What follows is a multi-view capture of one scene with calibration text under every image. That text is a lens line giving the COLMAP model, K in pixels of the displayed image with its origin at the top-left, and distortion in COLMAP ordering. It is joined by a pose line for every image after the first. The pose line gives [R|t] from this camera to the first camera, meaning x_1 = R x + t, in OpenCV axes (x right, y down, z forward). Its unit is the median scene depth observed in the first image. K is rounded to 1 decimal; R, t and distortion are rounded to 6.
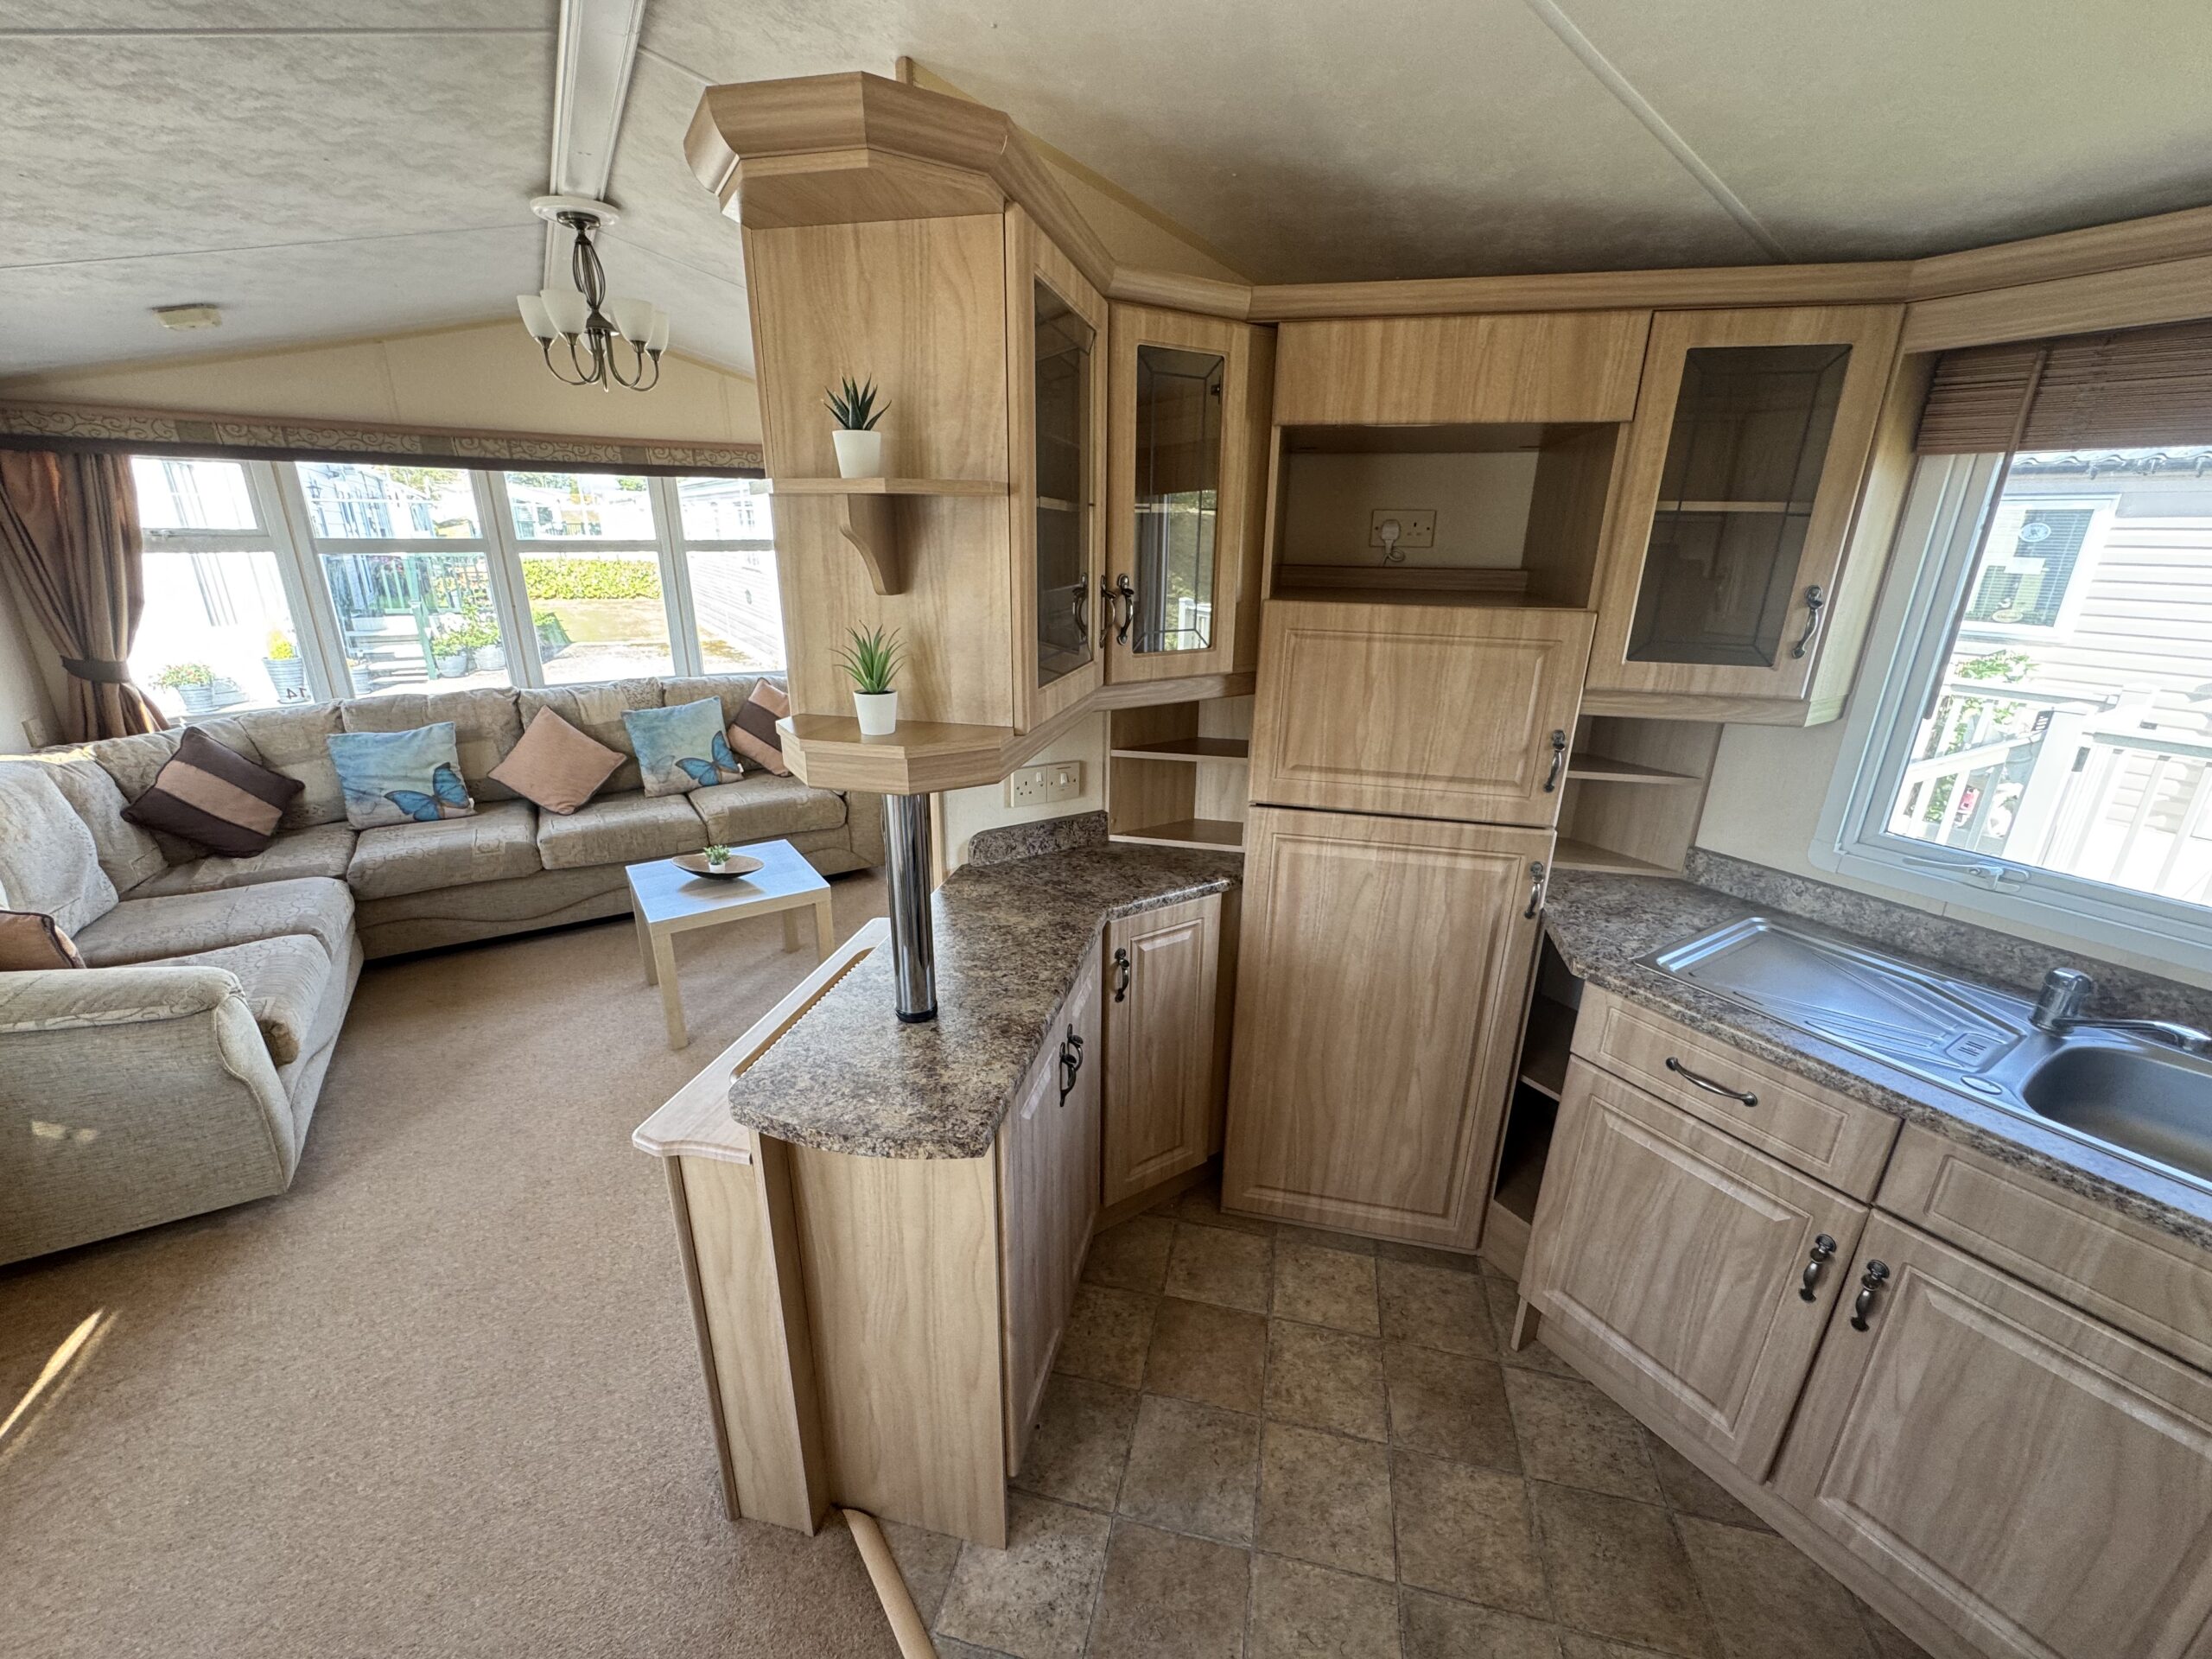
lens RADIAL K [[881.7, 0, 1105.7], [0, 881.7, 830.2], [0, 0, 1]] dist [-0.003976, 0.000470]
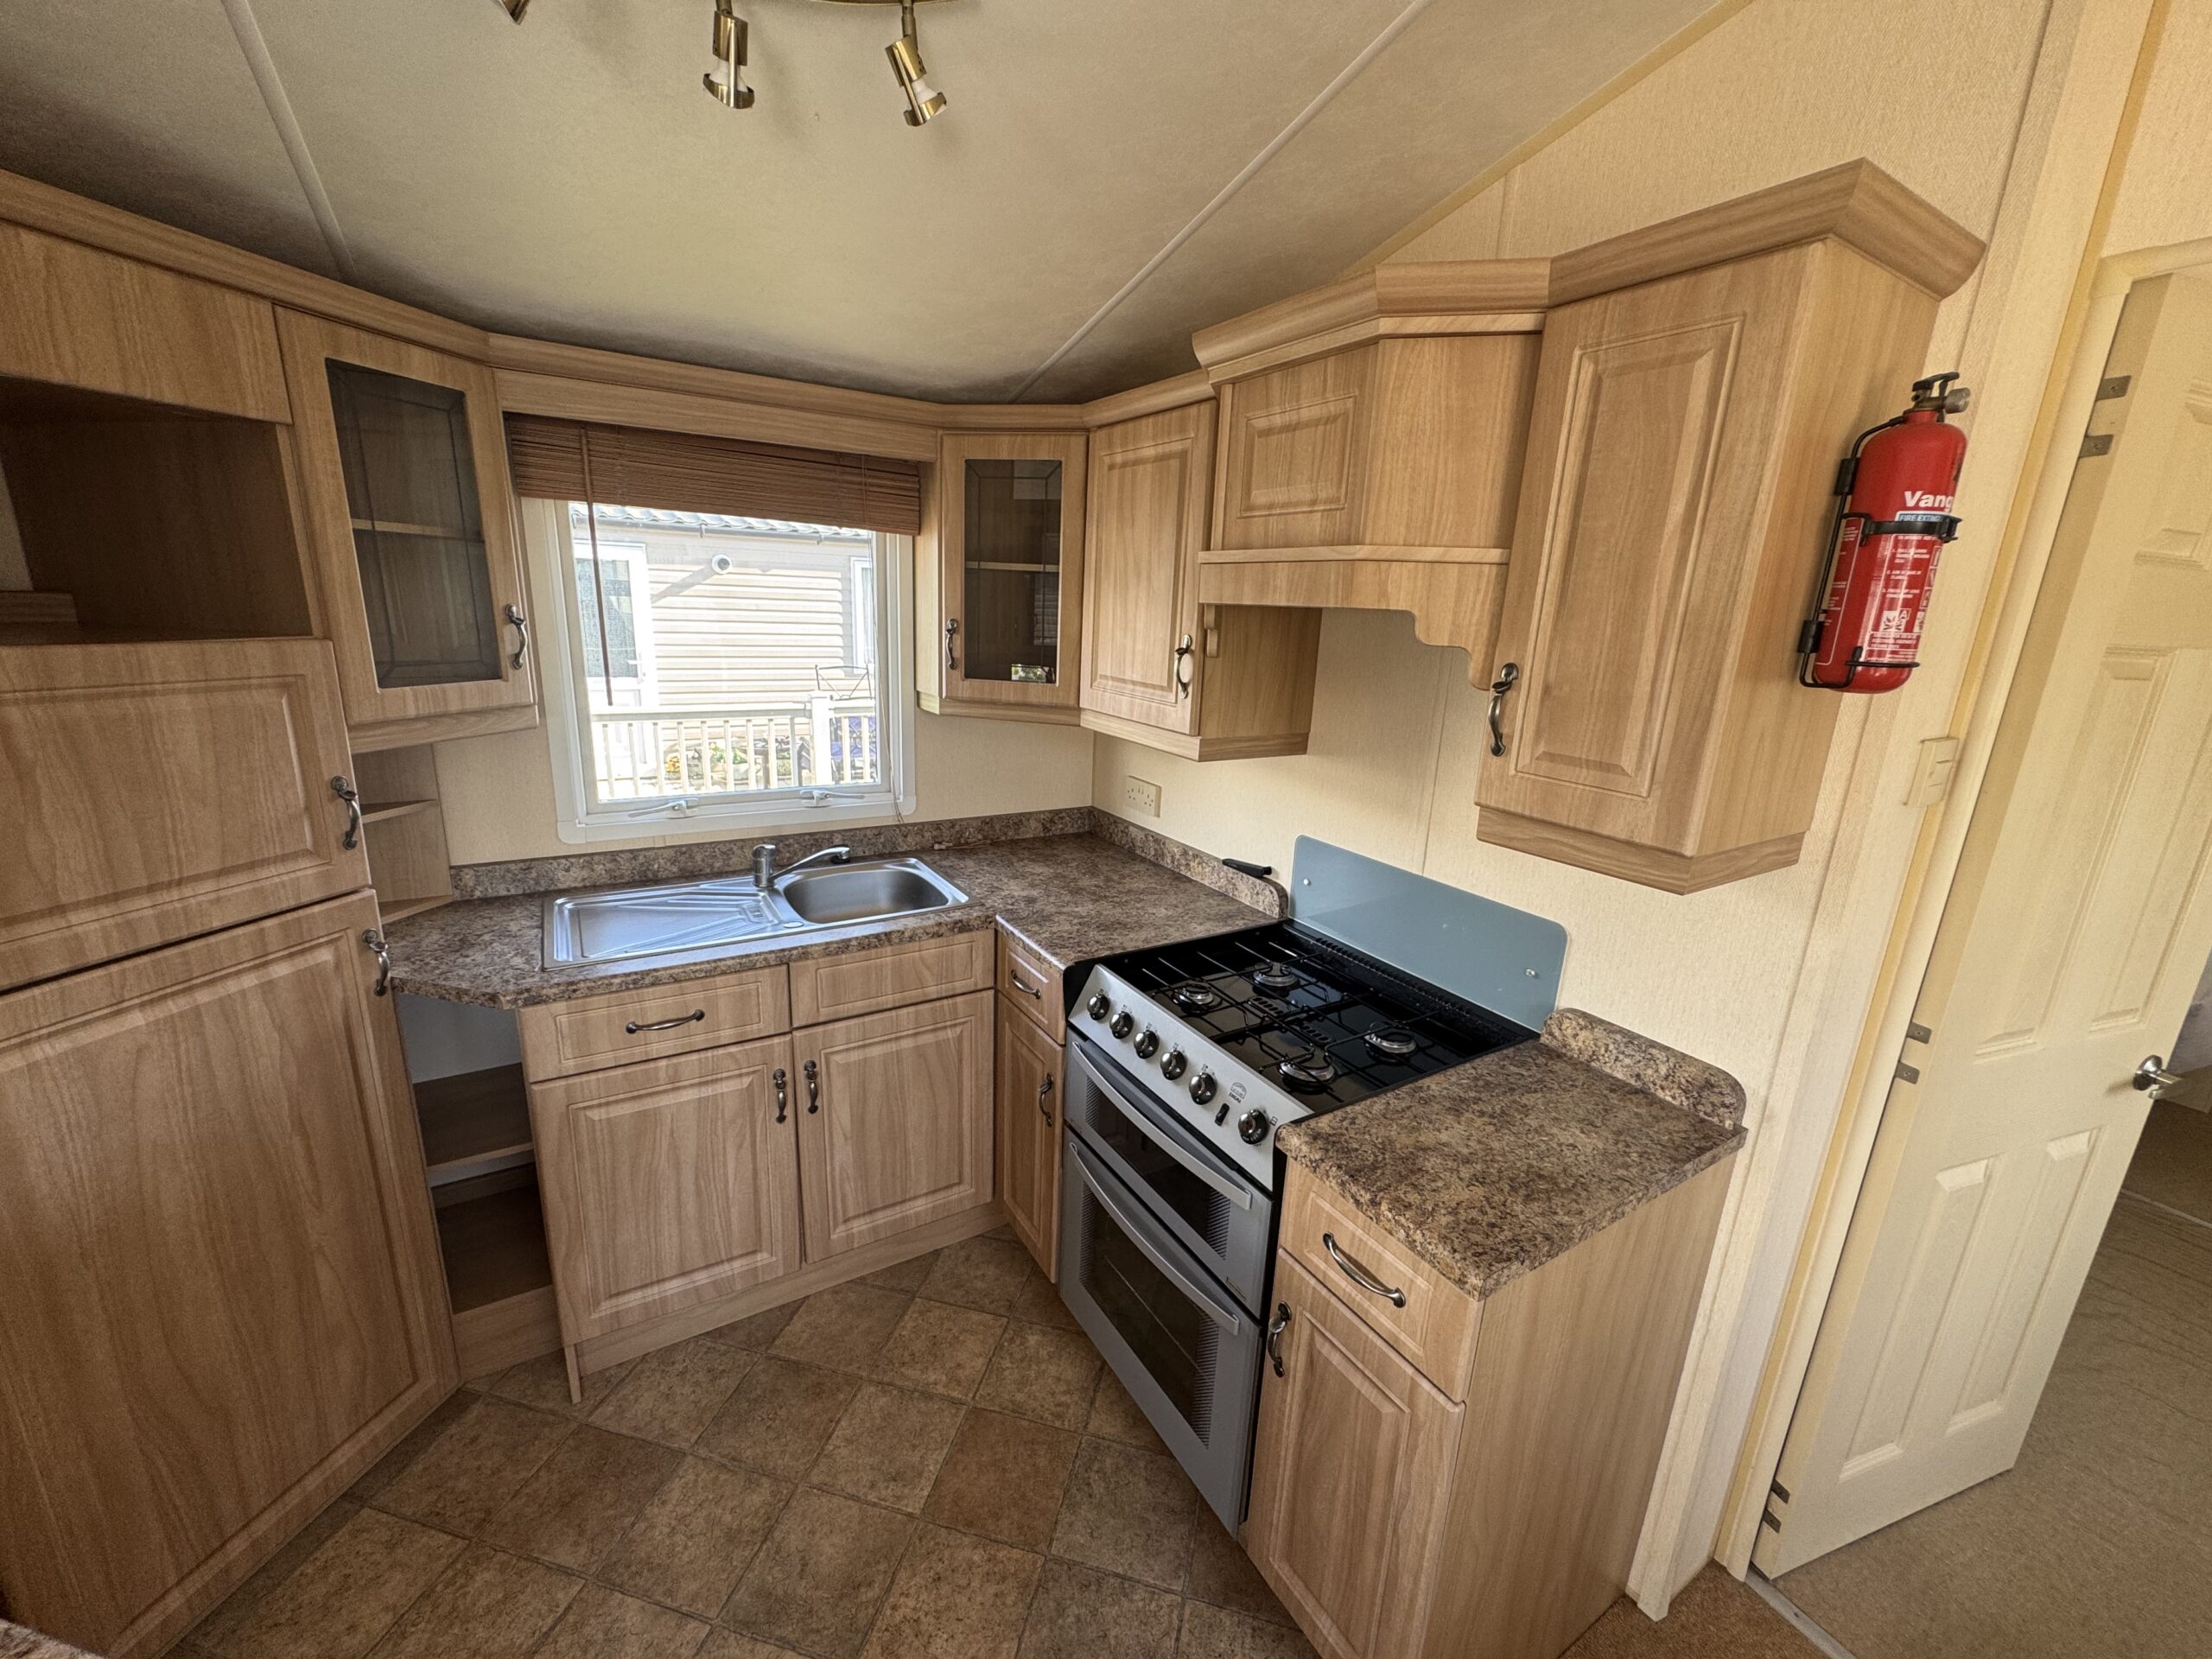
lens RADIAL K [[881.7, 0, 1106.2], [0, 881.7, 830.2], [0, 0, 1]] dist [-0.003976, 0.000470]
pose [[0.011367, -0.262860, 0.964767, -0.186723], [0.284915, 0.925686, 0.248855, -0.038386], [-0.958485, 0.272048, 0.085415, 0.130800]]
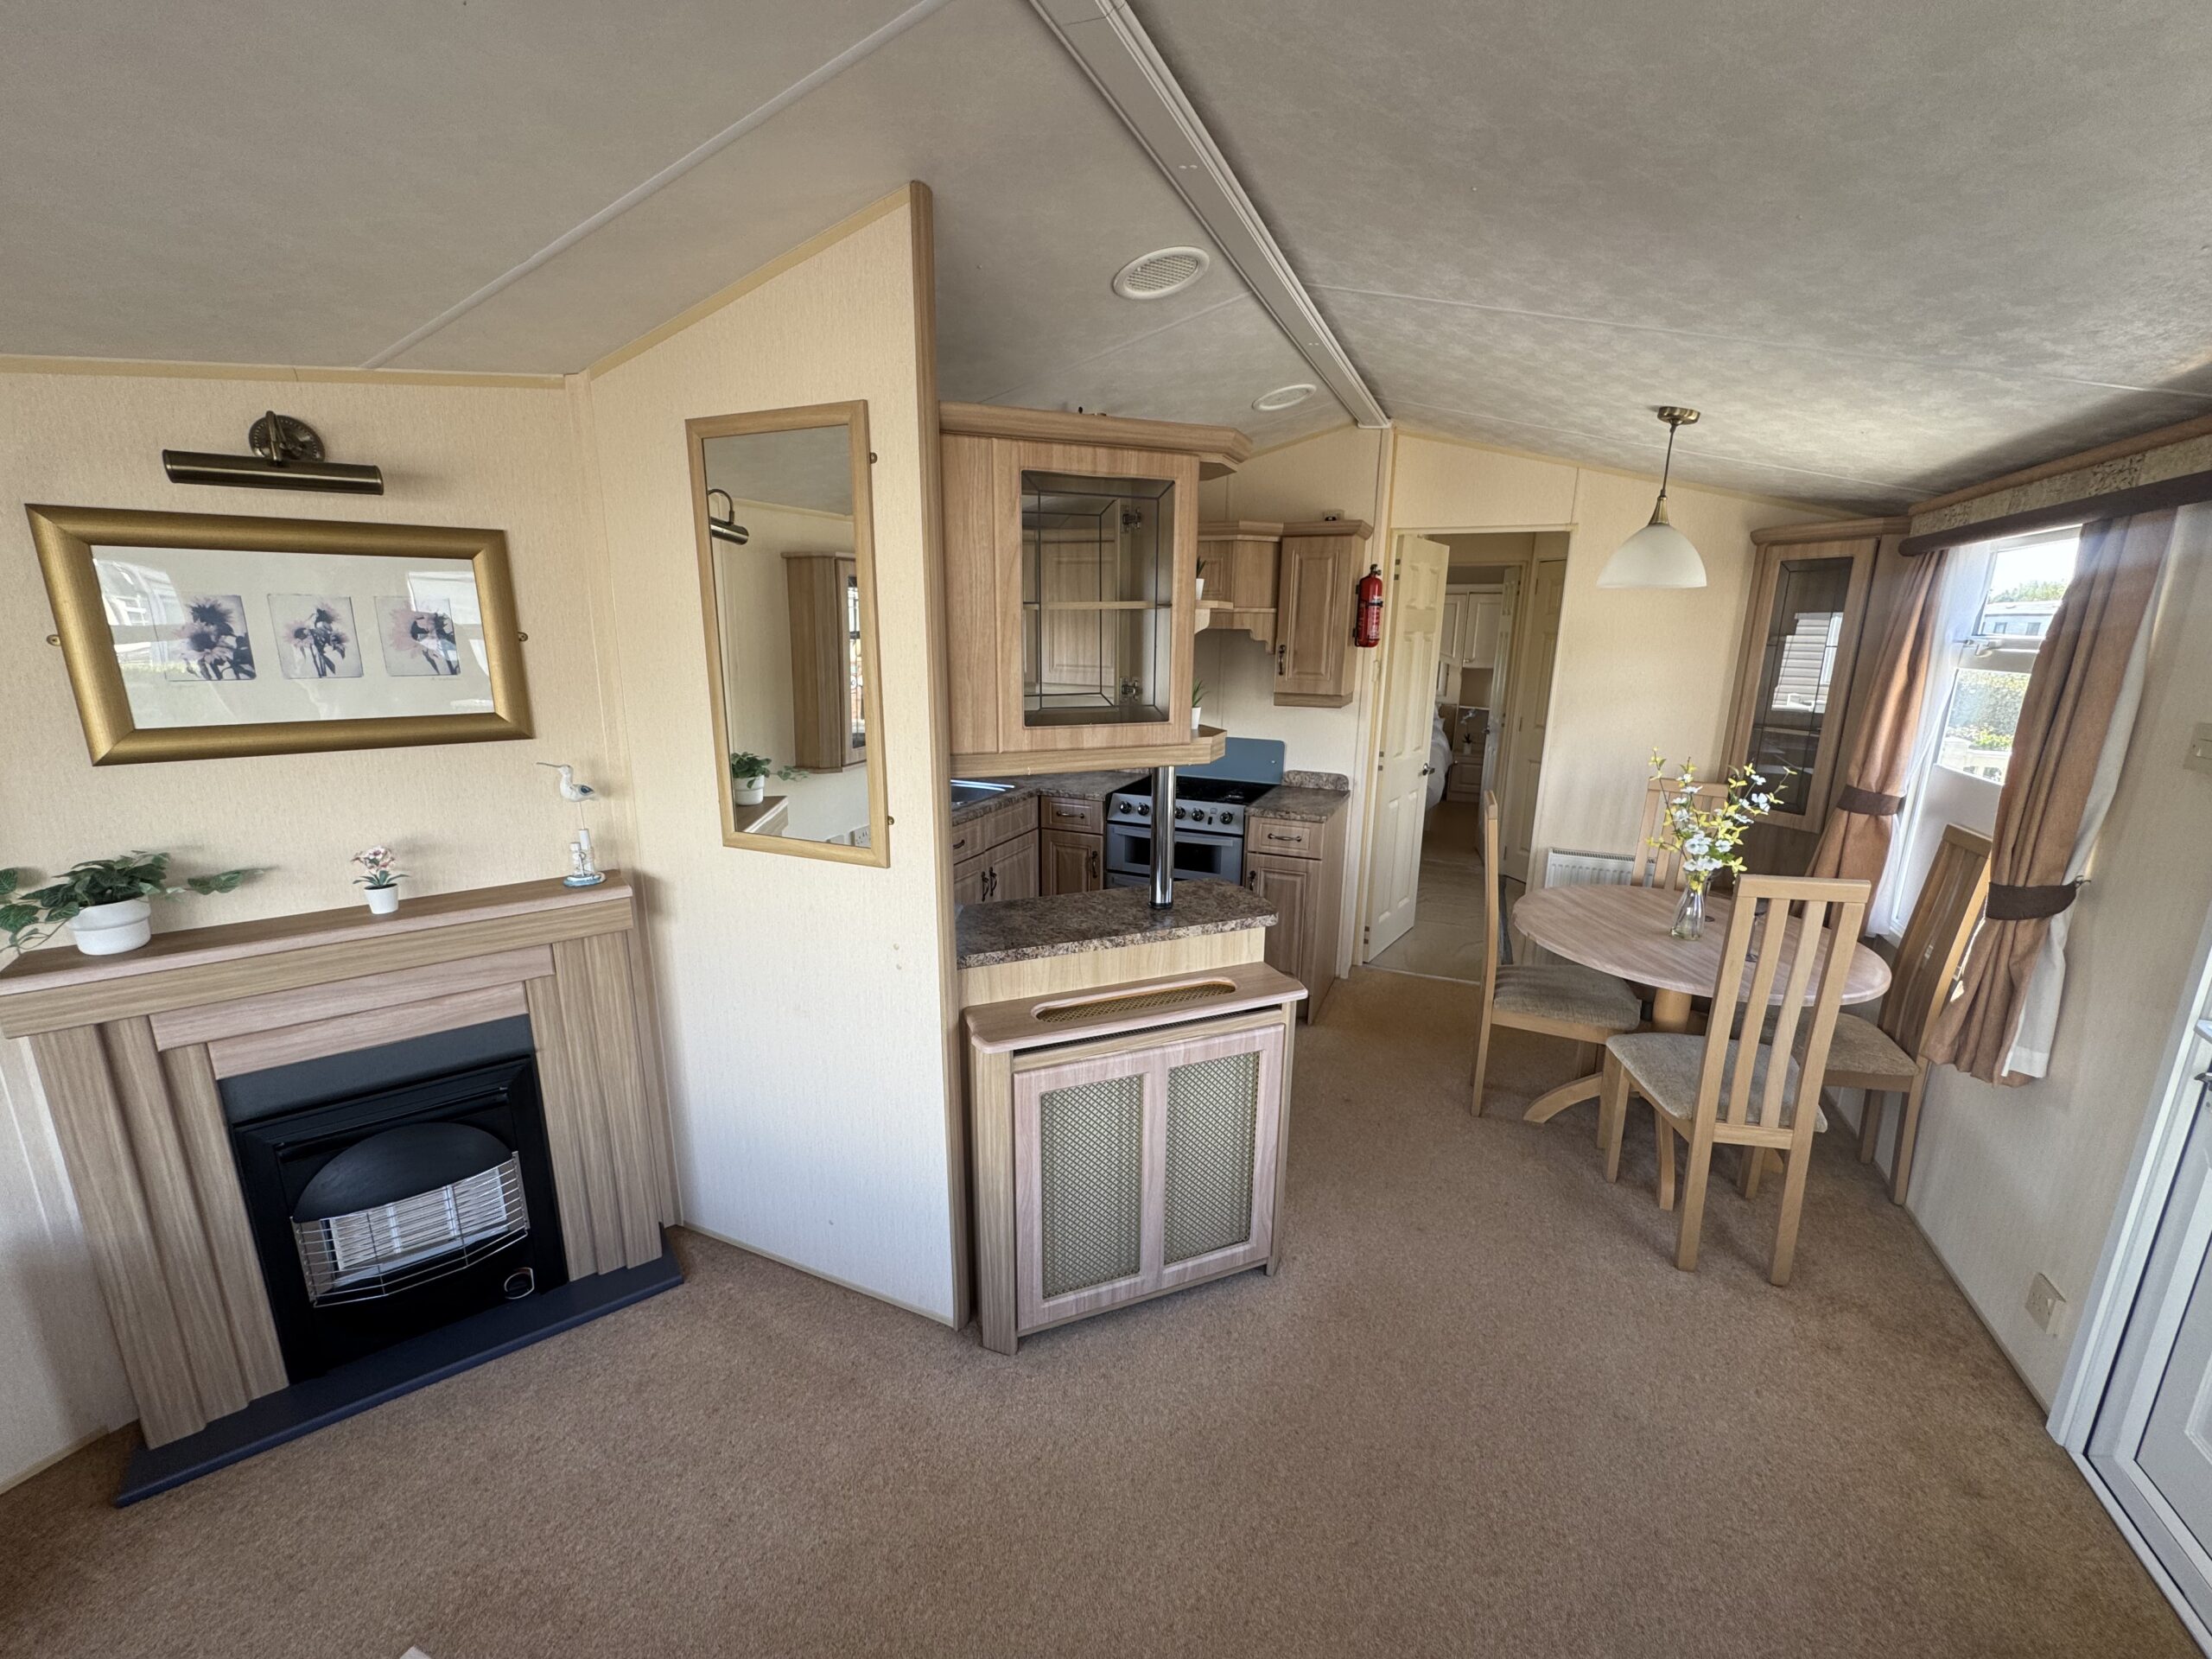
lens RADIAL K [[881.7, 0, 1108.2], [0, 881.7, 831.0], [0, 0, 1]] dist [-0.003976, 0.000470]
pose [[-0.561879, -0.207234, 0.800841, -0.704446], [0.250966, 0.879778, 0.403742, -0.295742], [-0.788231, 0.427838, -0.442320, 0.841463]]
